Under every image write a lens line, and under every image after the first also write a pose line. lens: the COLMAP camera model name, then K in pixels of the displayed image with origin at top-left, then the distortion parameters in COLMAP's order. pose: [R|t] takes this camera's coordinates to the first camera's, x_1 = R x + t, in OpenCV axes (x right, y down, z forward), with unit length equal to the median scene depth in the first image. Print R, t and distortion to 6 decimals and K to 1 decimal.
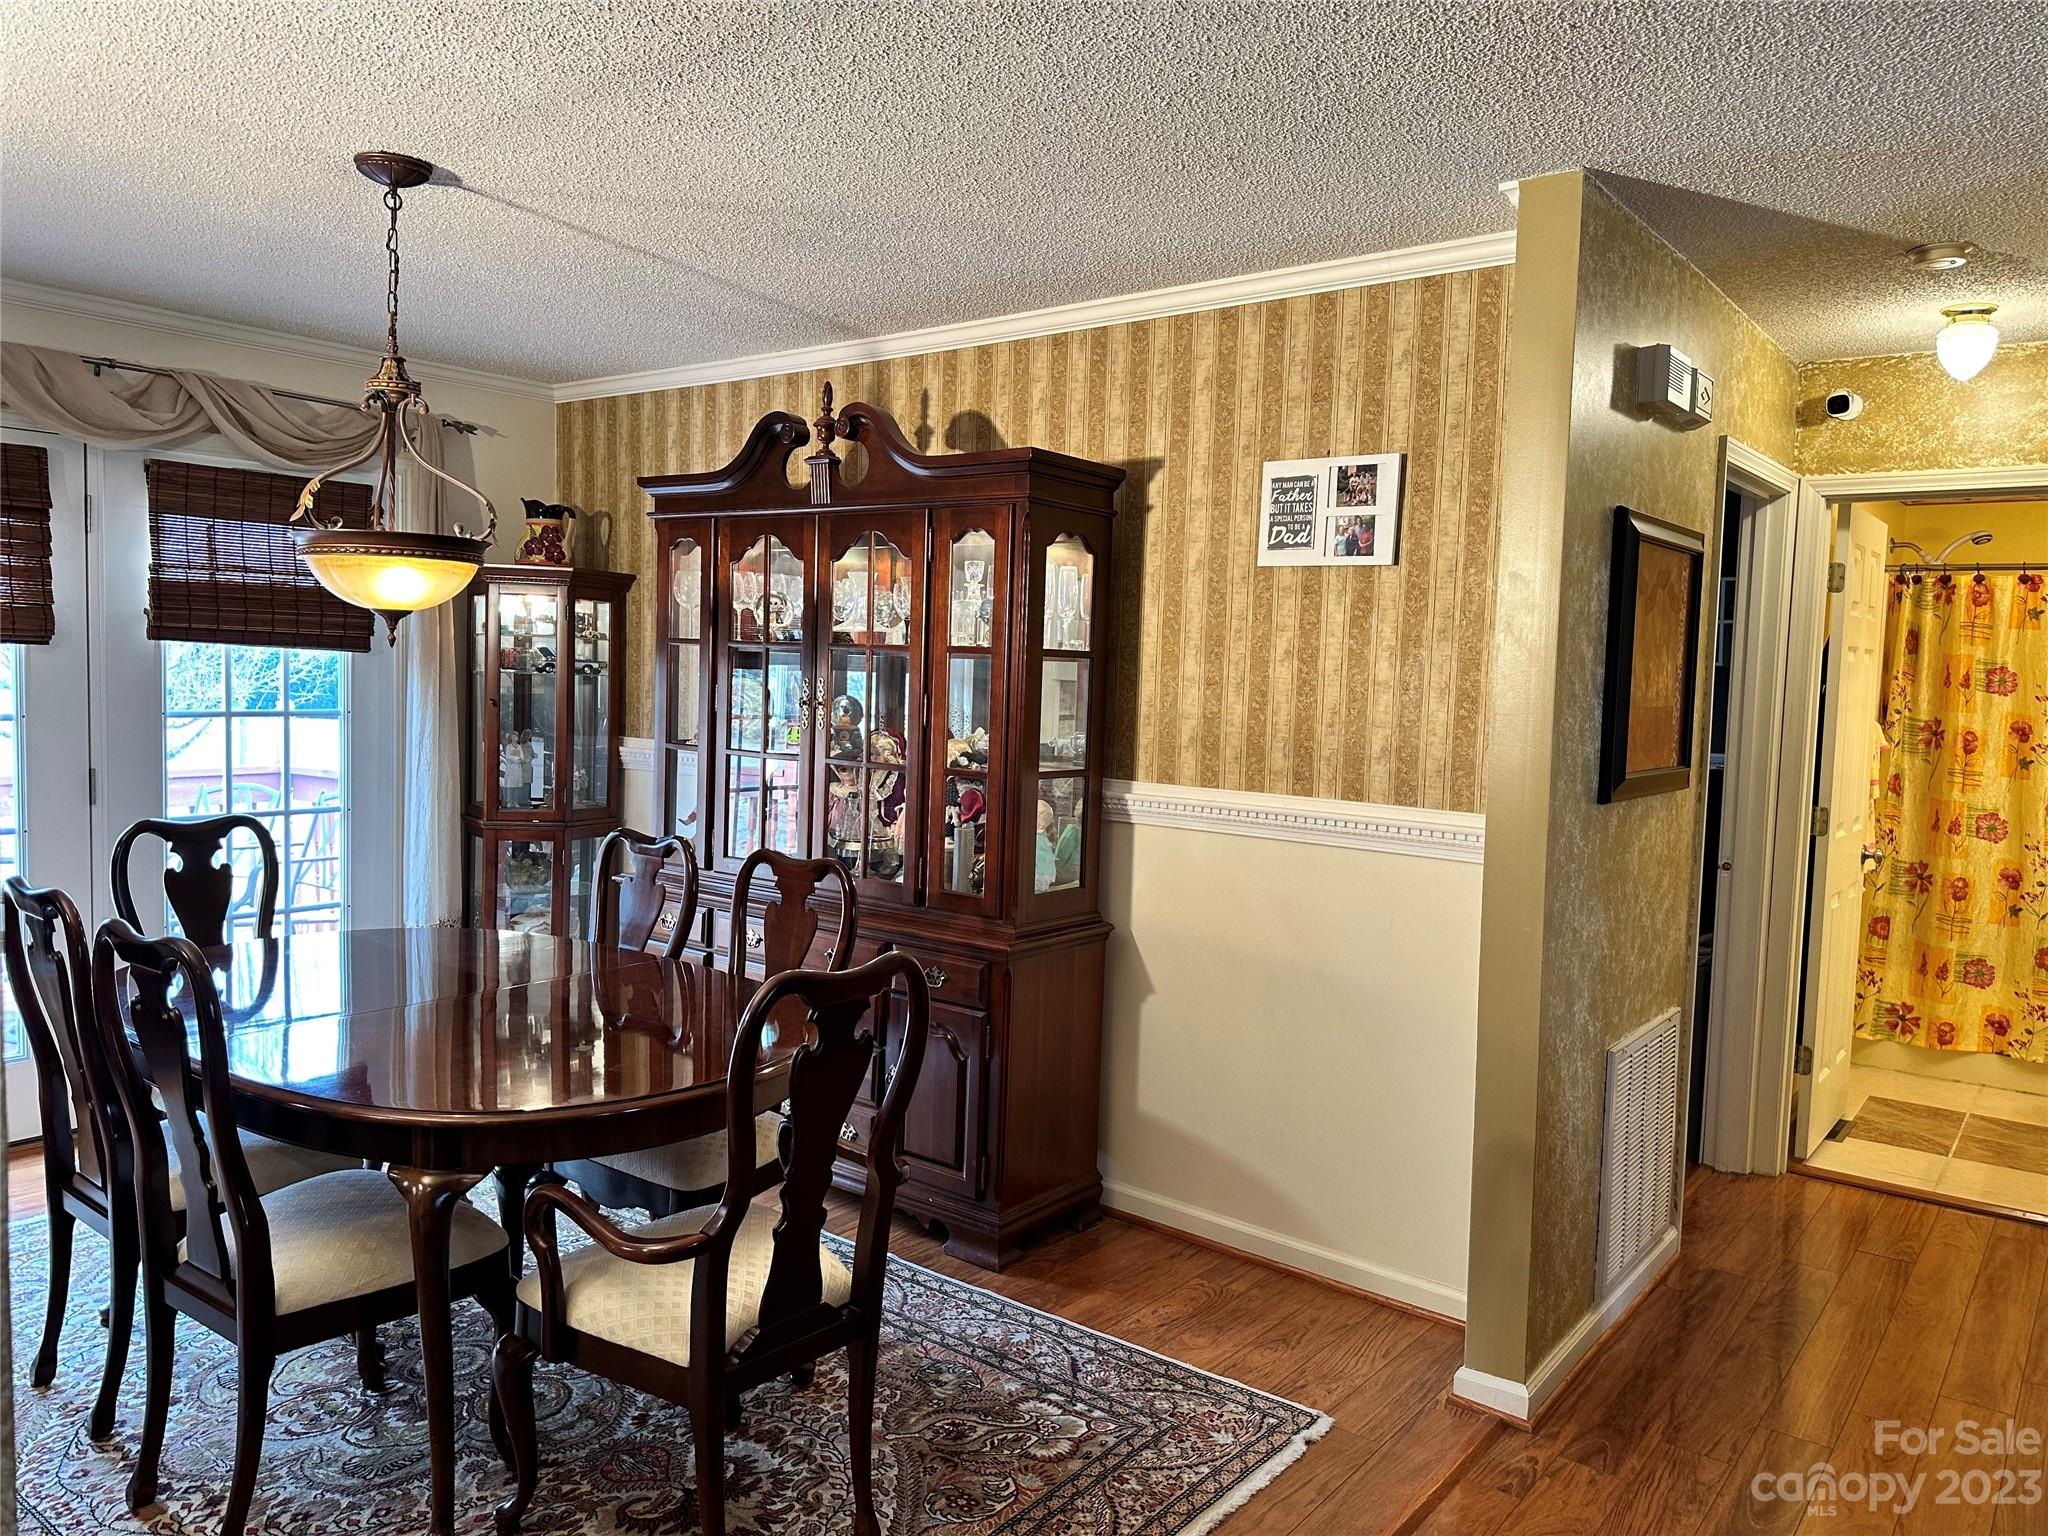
lens RADIAL K [[1431.9, 0, 1022.4], [0, 1431.9, 761.7], [0, 0, 1]] dist [0.094037, -0.116846]
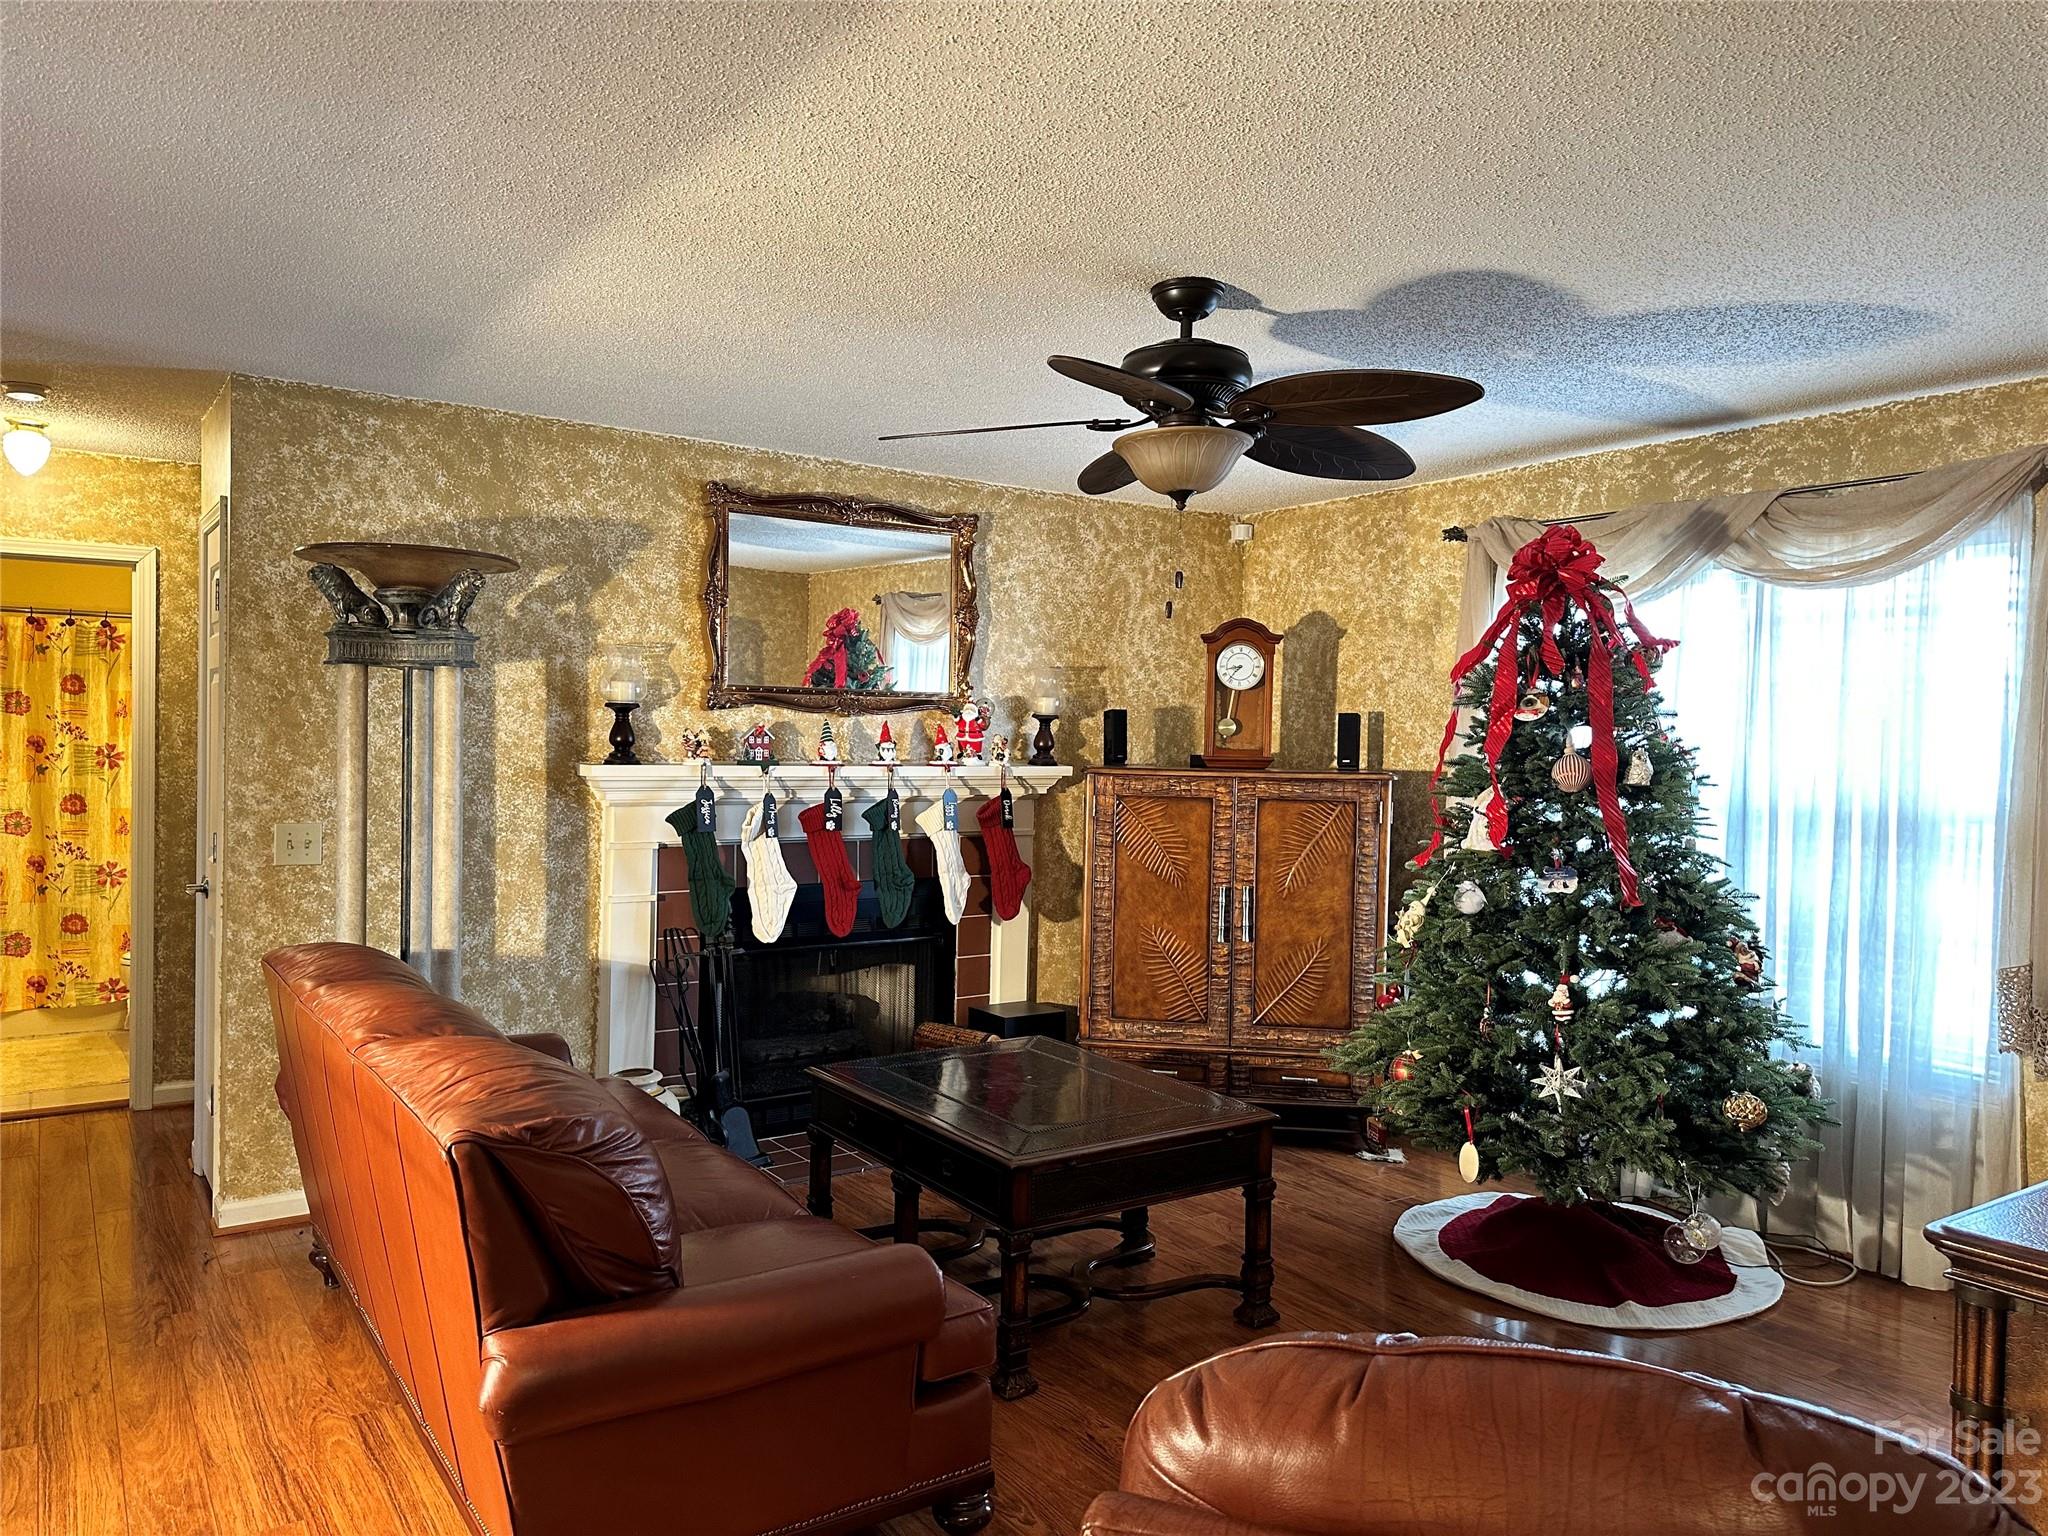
lens RADIAL K [[1443.9, 0, 1031.4], [0, 1443.9, 779.8], [0, 0, 1]] dist [0.094305, -0.119798]
pose [[0.301066, -0.051425, 0.952216, -0.346491], [0.054299, 0.997849, 0.036722, 0.013610], [-0.952056, 0.040648, 0.303210, -0.246340]]
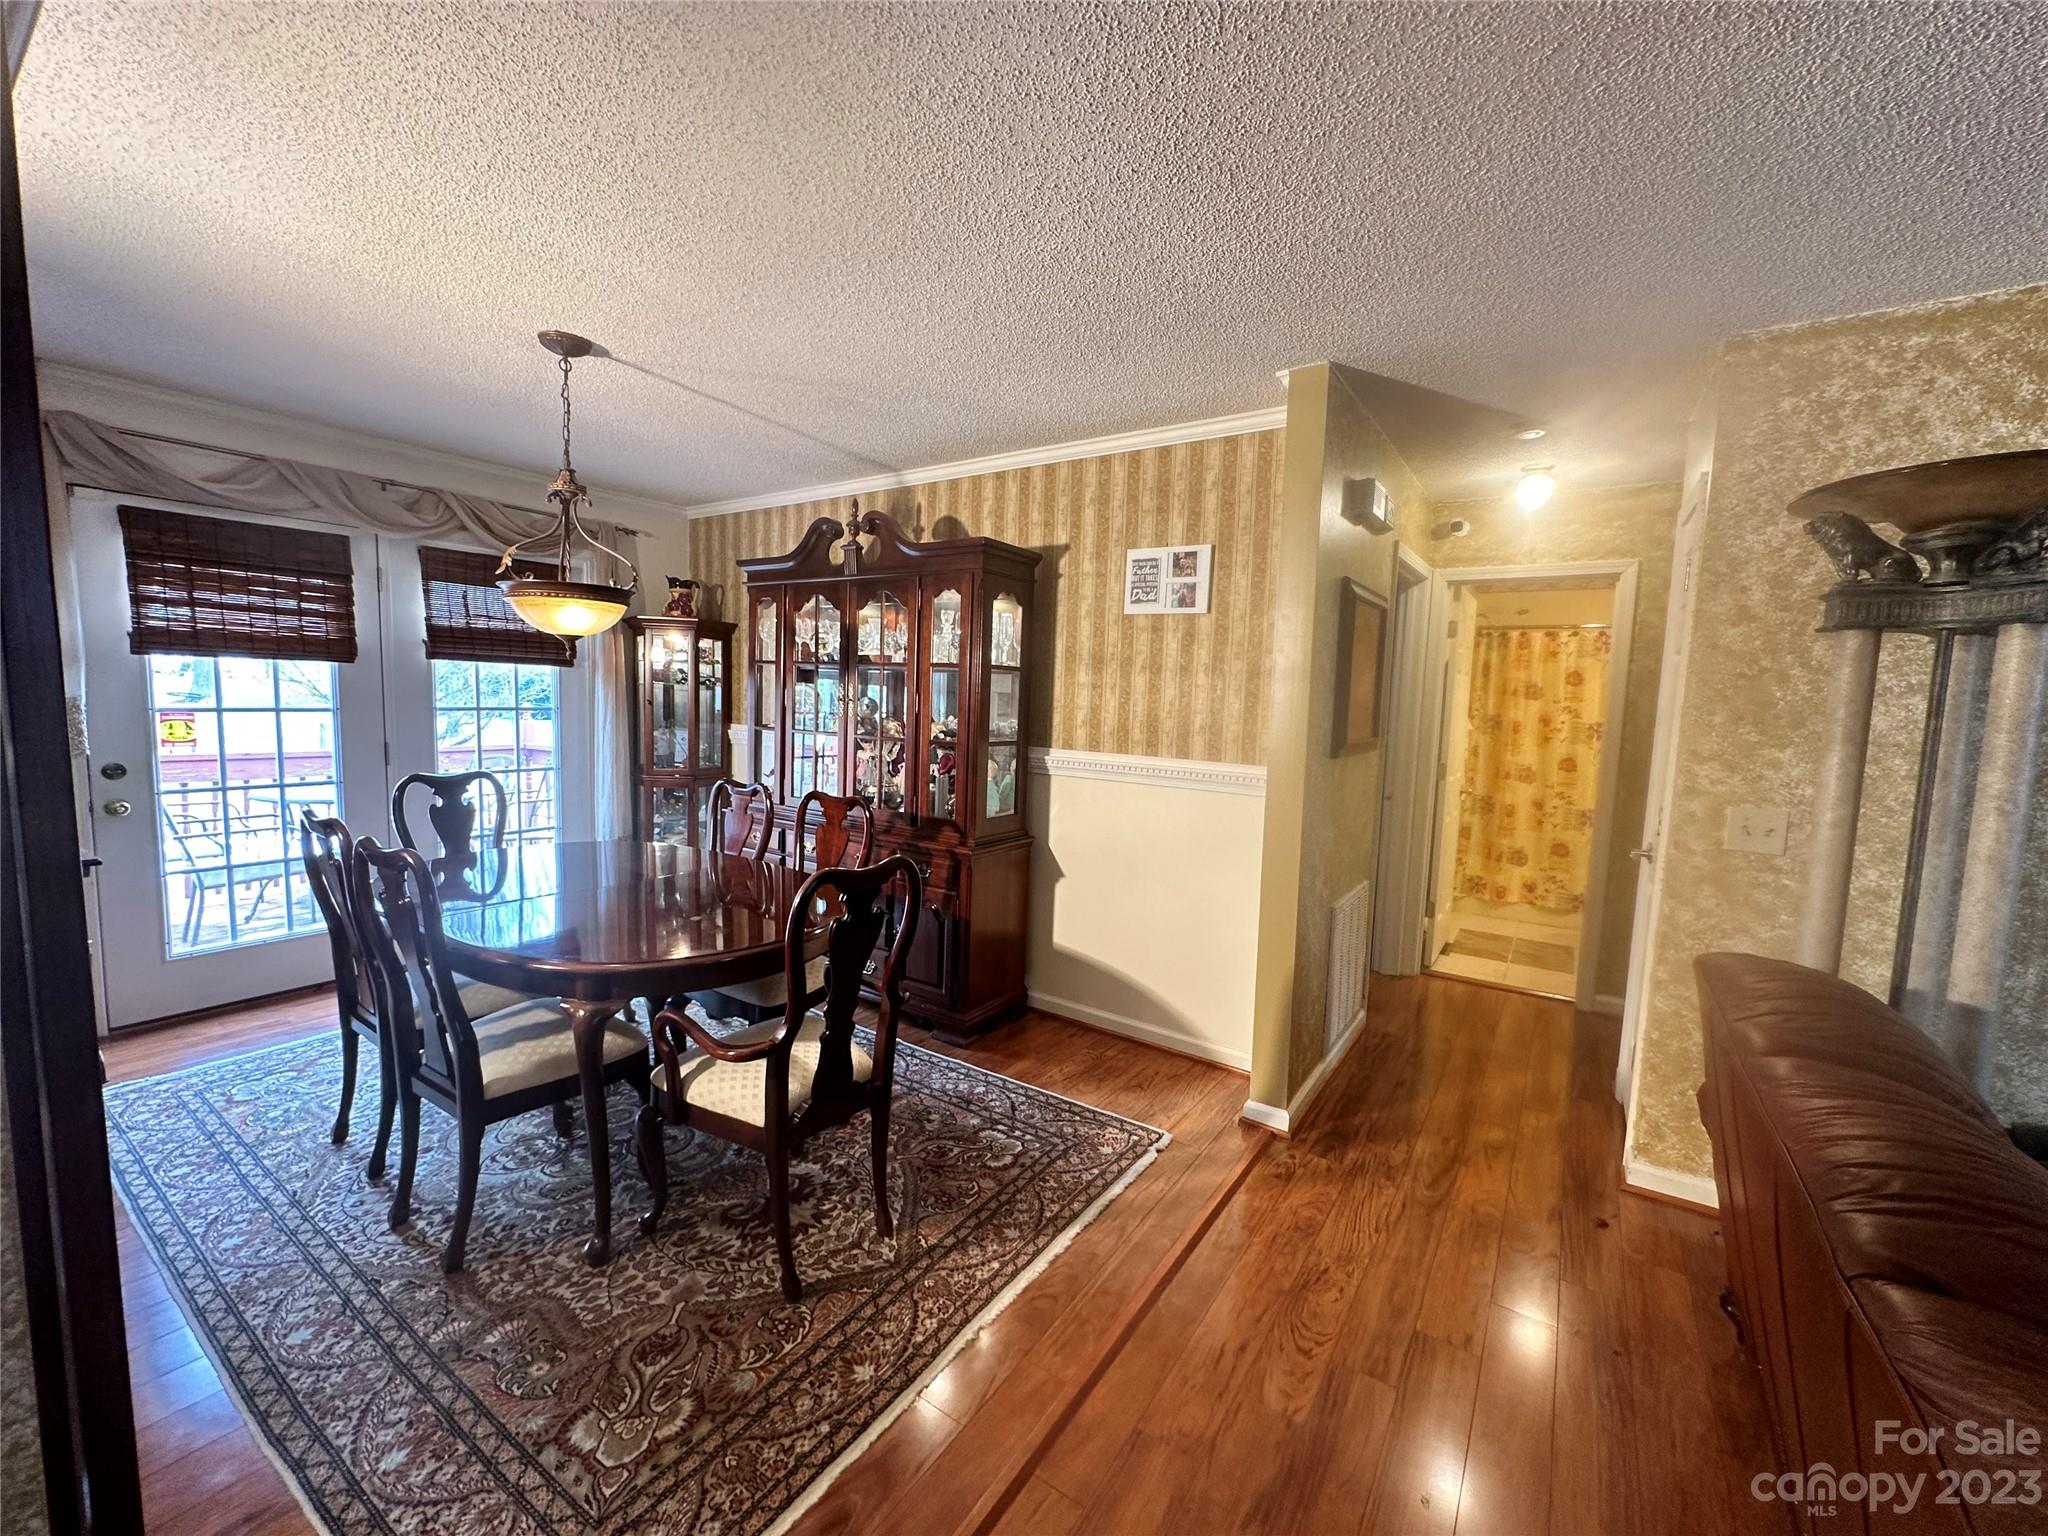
lens RADIAL K [[811.6, 0, 1026.2], [0, 811.6, 767.0], [0, 0, 1]] dist [-0.001802, 0.000270]
pose [[0.997853, -0.003965, 0.065370, -0.006101], [0.002270, 0.999660, 0.025978, 0.011226], [-0.065451, -0.025773, 0.997523, 0.088386]]
